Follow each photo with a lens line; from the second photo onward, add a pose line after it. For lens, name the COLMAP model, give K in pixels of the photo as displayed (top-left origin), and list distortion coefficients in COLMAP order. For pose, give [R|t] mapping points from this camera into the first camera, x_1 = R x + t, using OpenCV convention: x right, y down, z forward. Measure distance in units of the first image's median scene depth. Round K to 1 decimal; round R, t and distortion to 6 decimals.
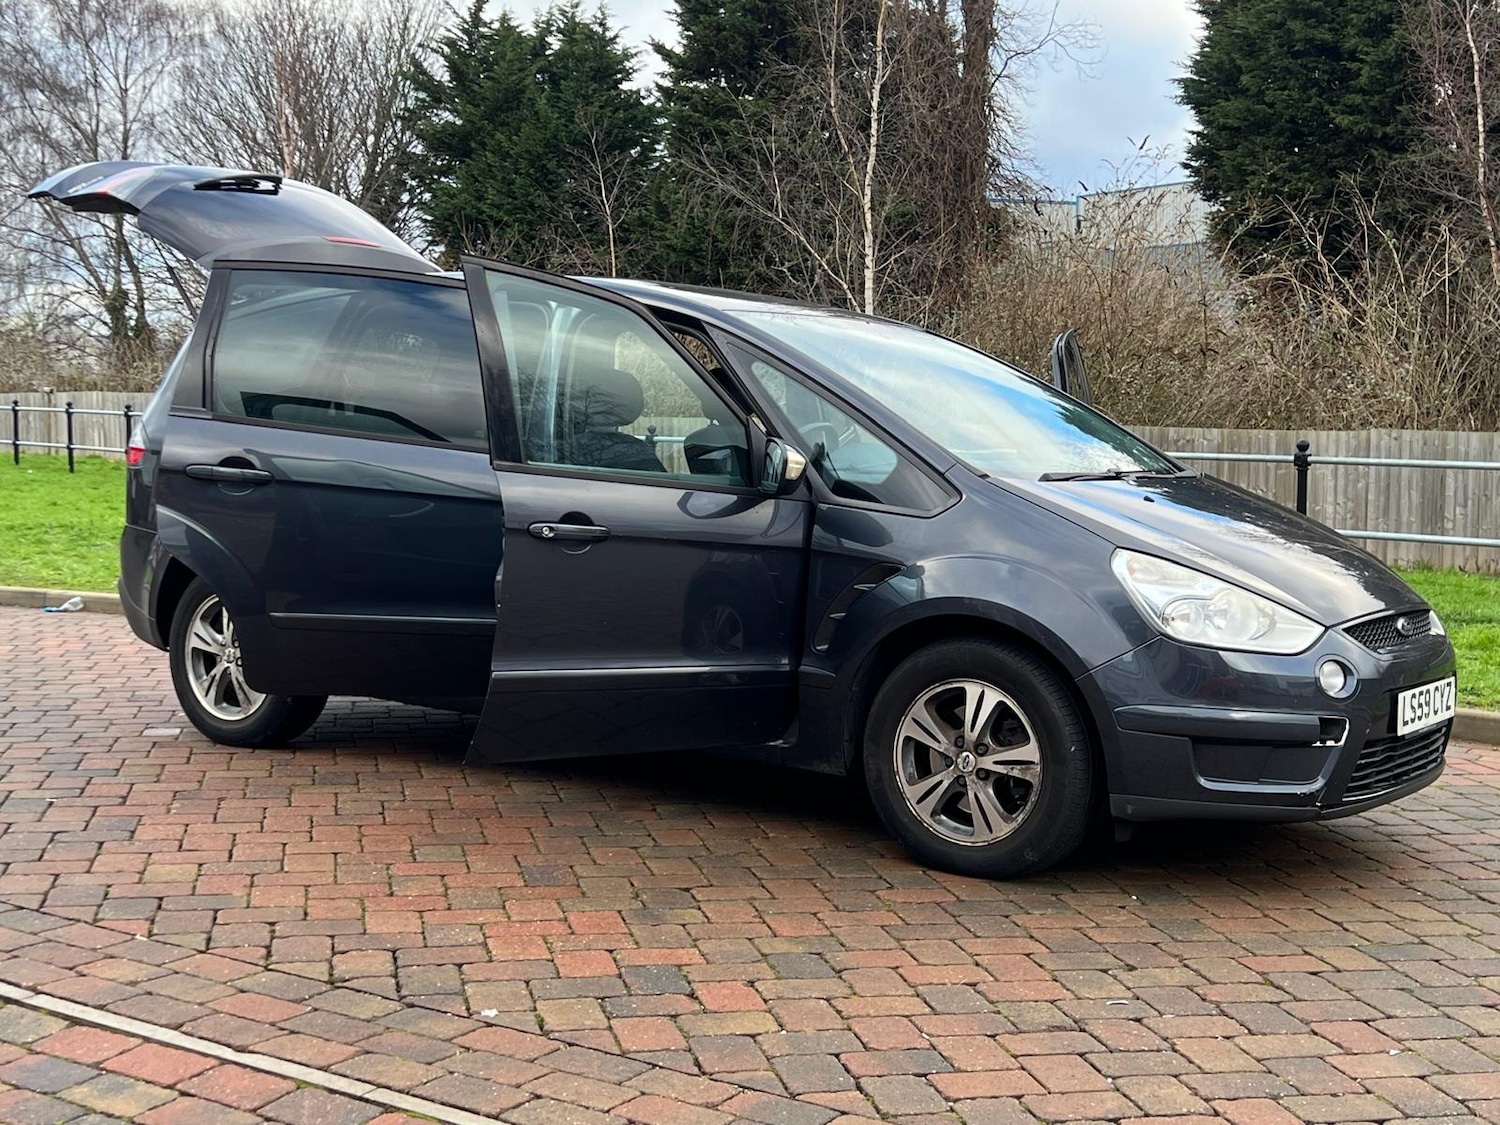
lens RADIAL K [[2101.1, 0, 756.6], [0, 2101.1, 554.4], [0, 0, 1]] dist [0.201890, -0.665749]
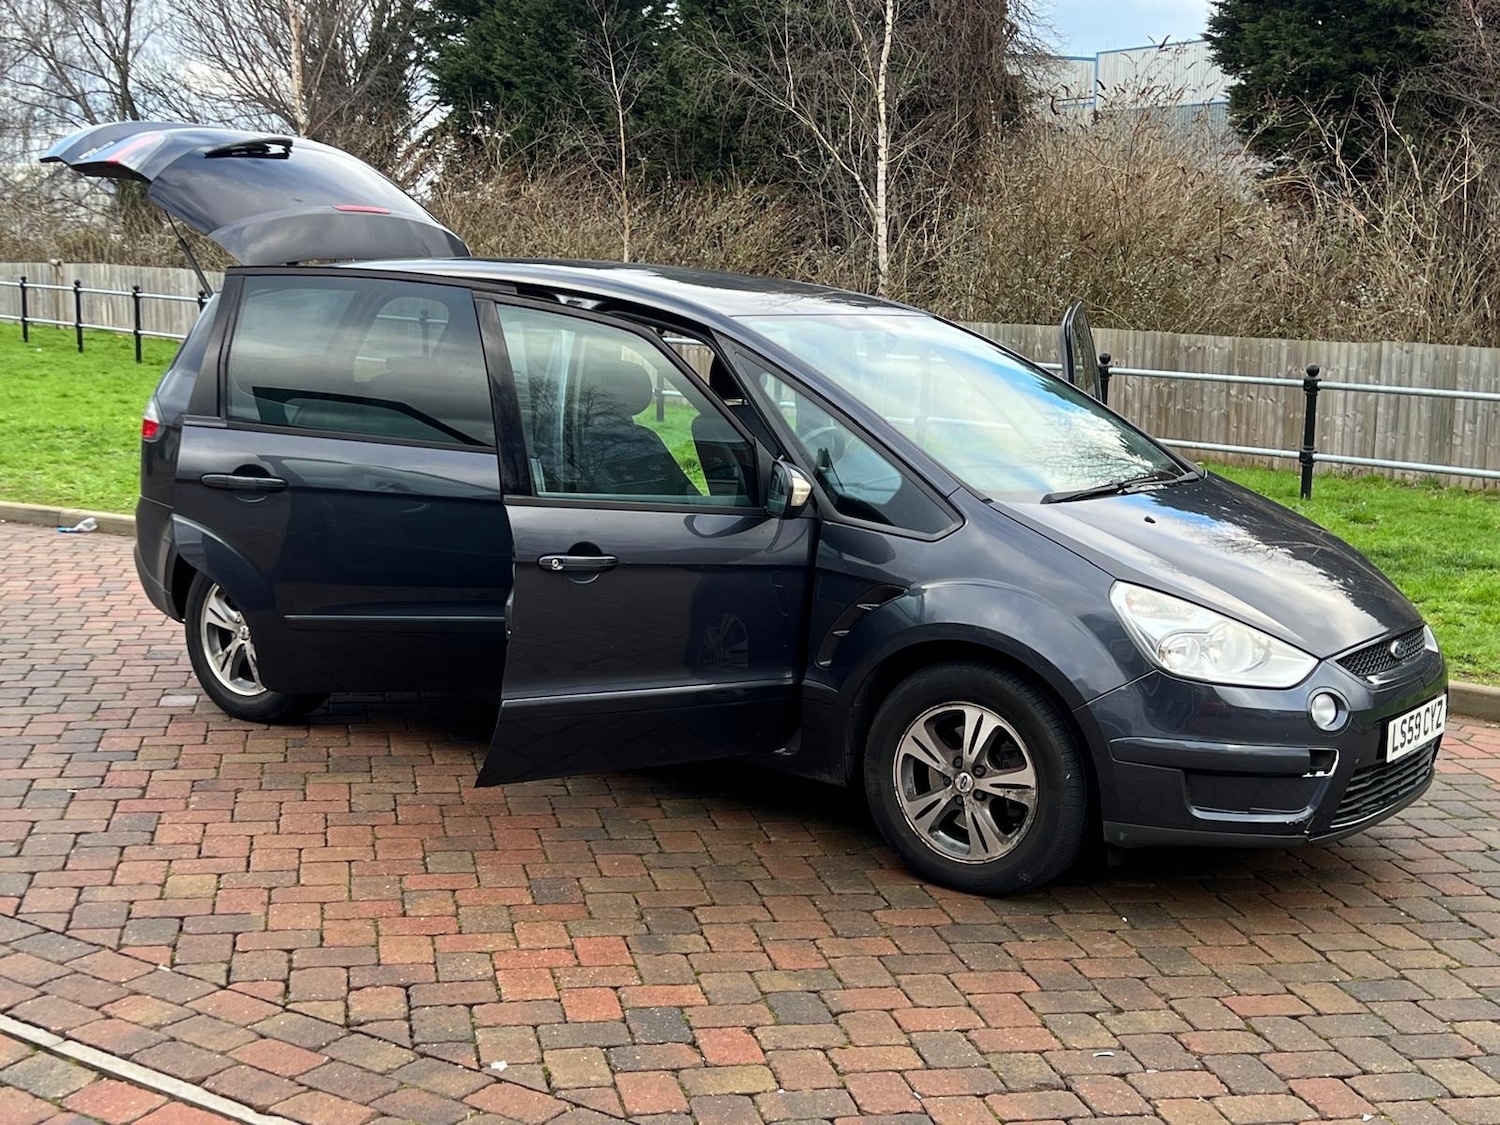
lens RADIAL K [[2105.8, 0, 750.0], [0, 2105.8, 562.5], [0, 0, 1]] dist [0.193421, -0.635749]
pose [[0.999911, 0.011632, -0.006584, 0.000780], [-0.011099, 0.997054, 0.075897, -0.068800], [0.007447, -0.075817, 0.997094, -0.013235]]
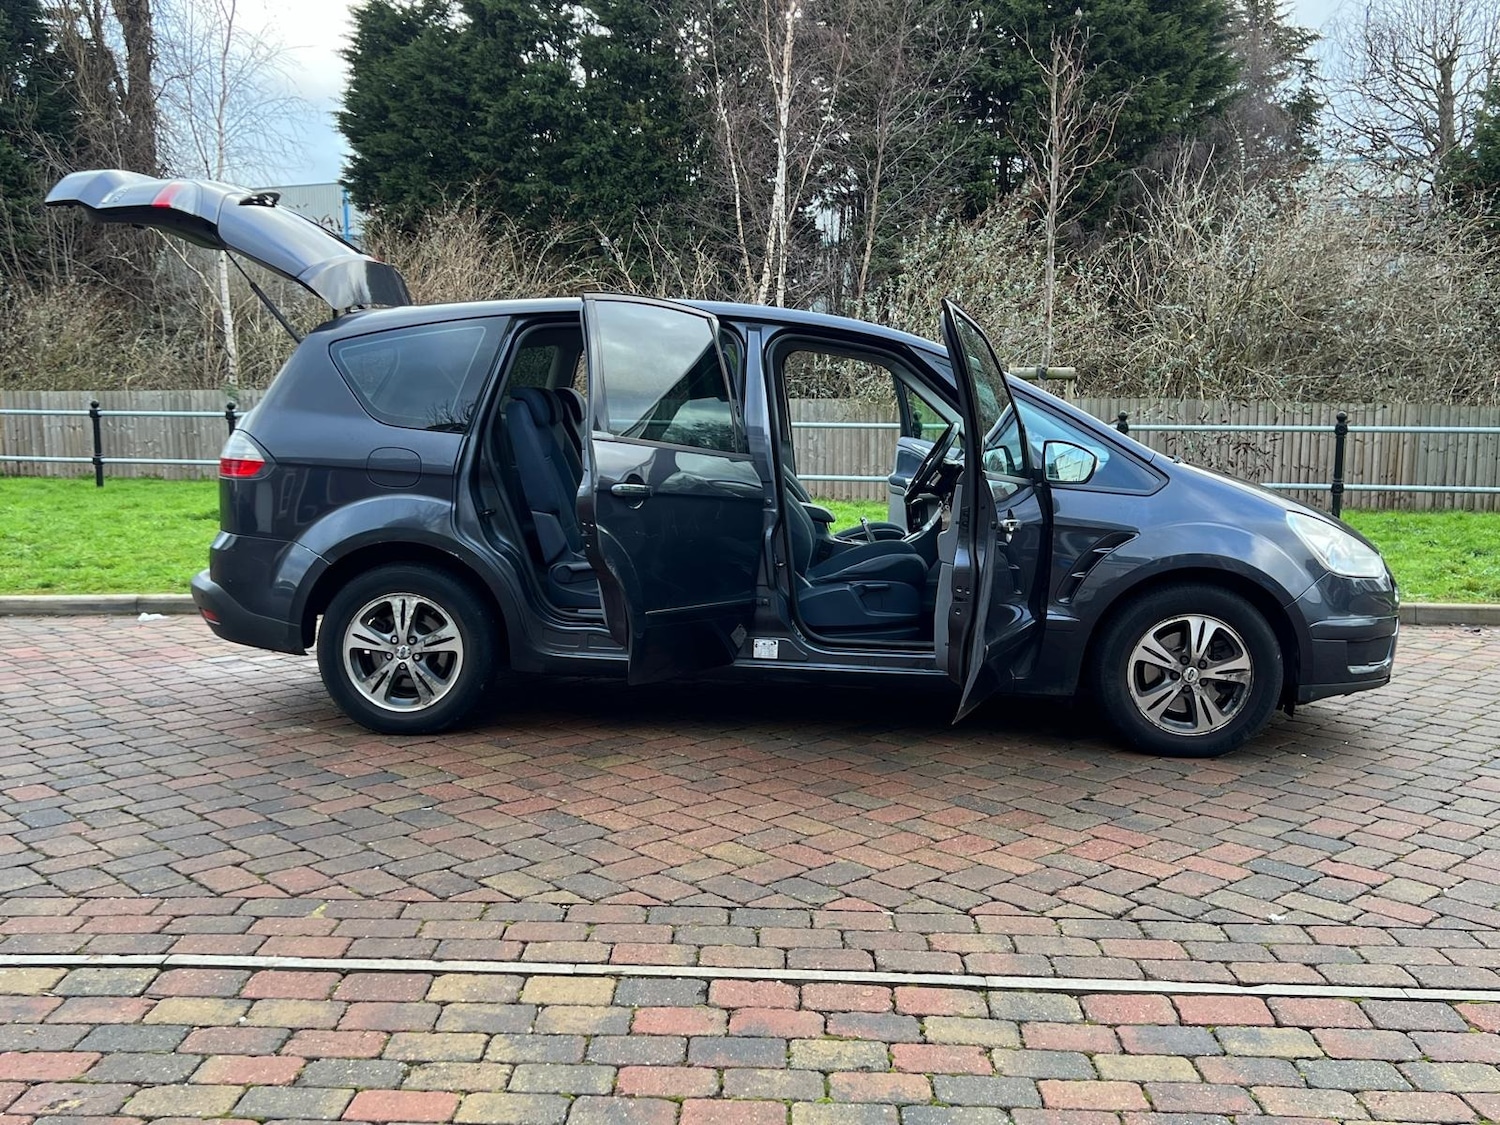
lens RADIAL K [[1596.6, 0, 793.0], [0, 1596.6, 564.4], [0, 0, 1]] dist [0.055385, -0.047765]
pose [[0.839330, -0.076789, 0.538171, -0.536667], [0.047489, 0.996546, 0.068129, -0.043852], [-0.541543, -0.031625, 0.840078, 0.225432]]
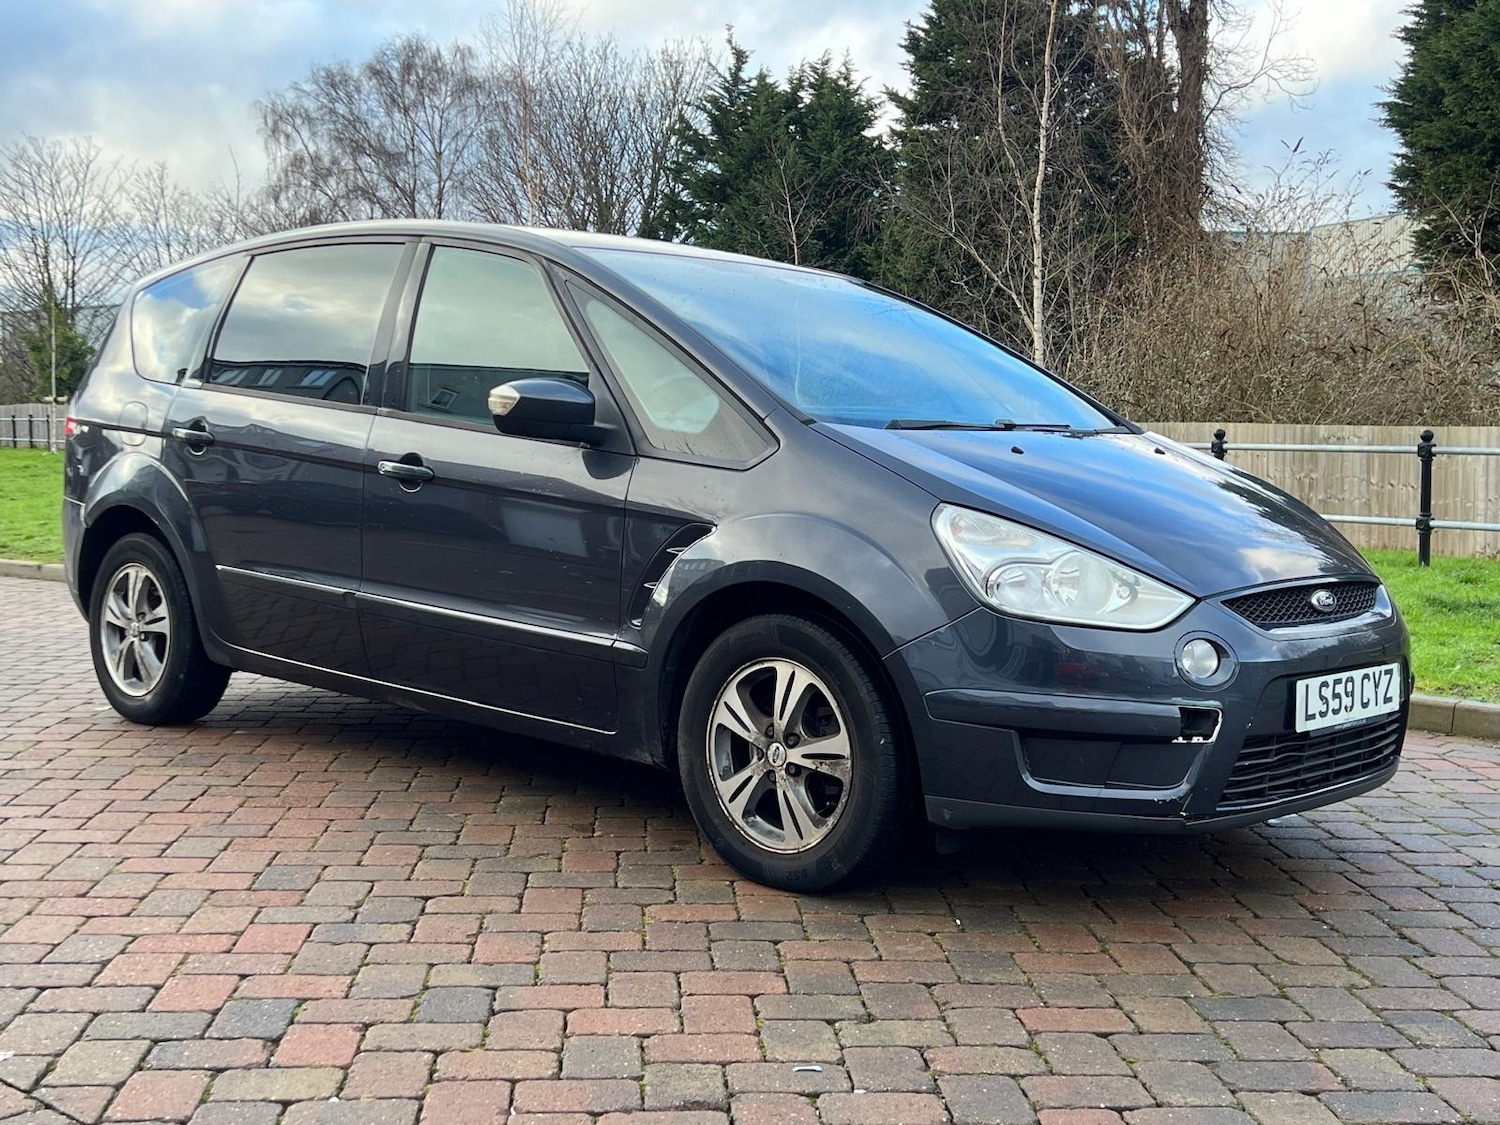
lens RADIAL K [[1851.0, 0, 750.0], [0, 1851.0, 562.5], [0, 0, 1]] dist [0.162974, -0.417629]
pose [[0.988340, 0.004549, -0.152196, 0.164246], [-0.004661, 0.999989, -0.000380, 0.017137], [0.152192, 0.001085, 0.988350, 0.209559]]
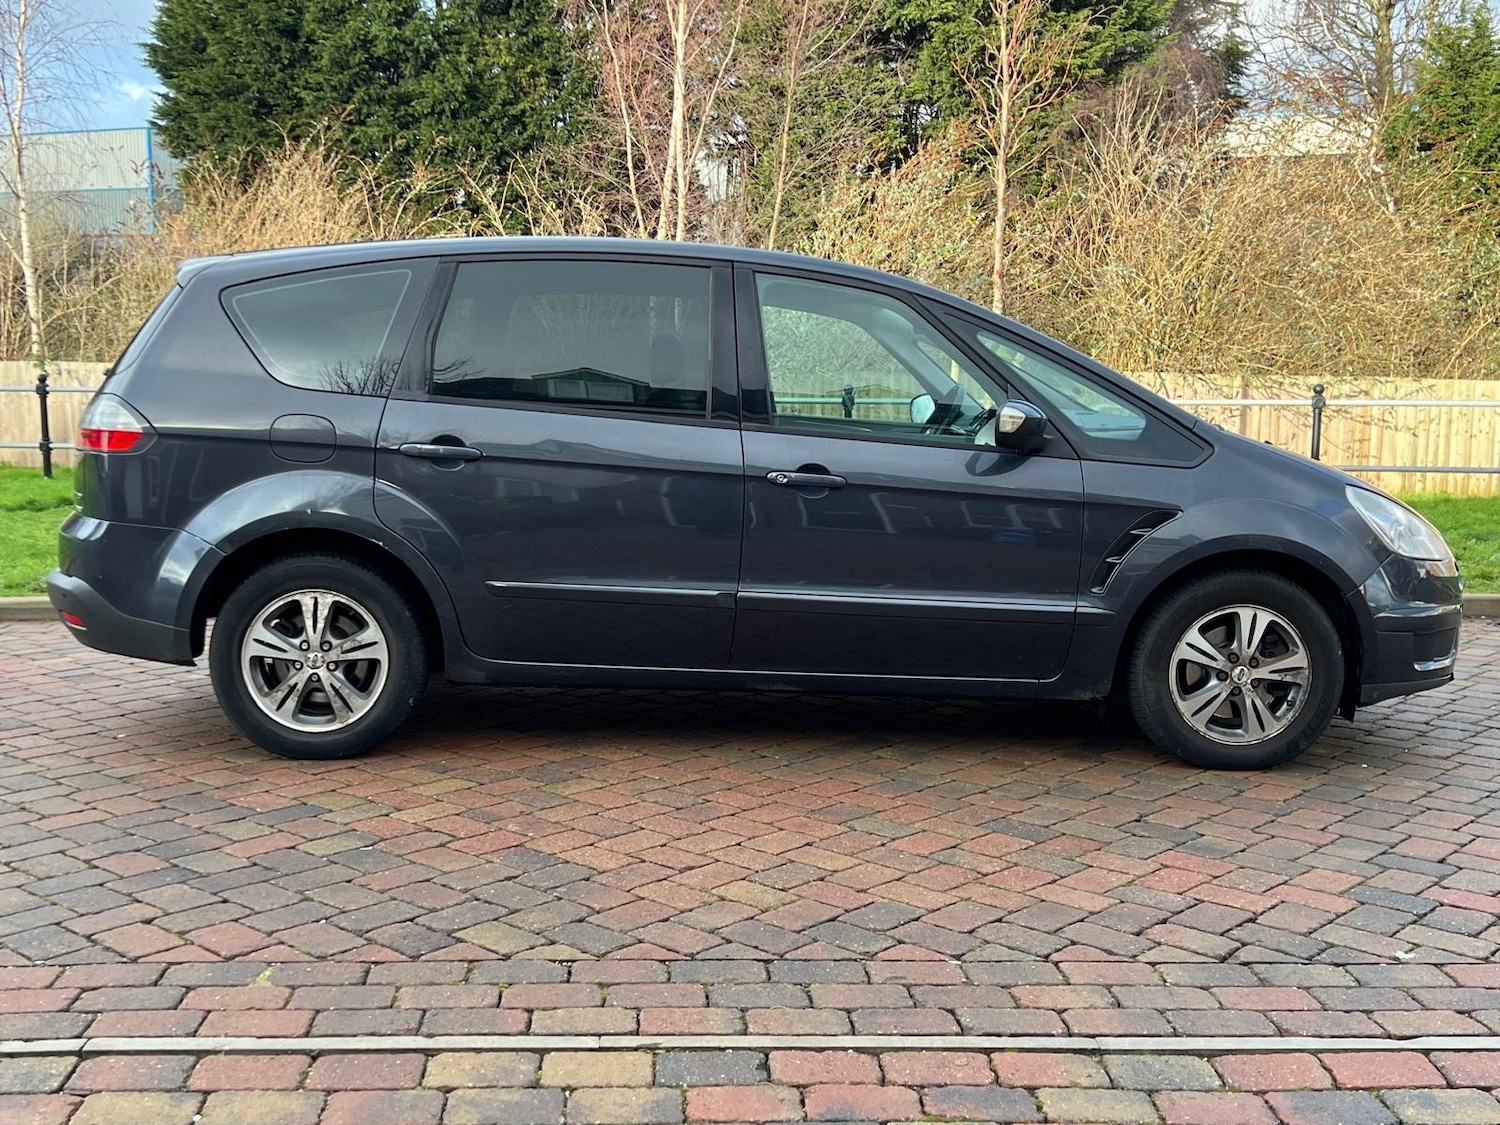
lens RADIAL K [[1781.0, 0, 792.3], [0, 1781.0, 560.8], [0, 0, 1]] dist [0.053257, -0.064255]
pose [[0.795607, -0.083208, 0.600072, -0.559111], [0.050723, 0.996194, 0.070884, -0.038624], [-0.603686, -0.025958, 0.796799, 0.292893]]
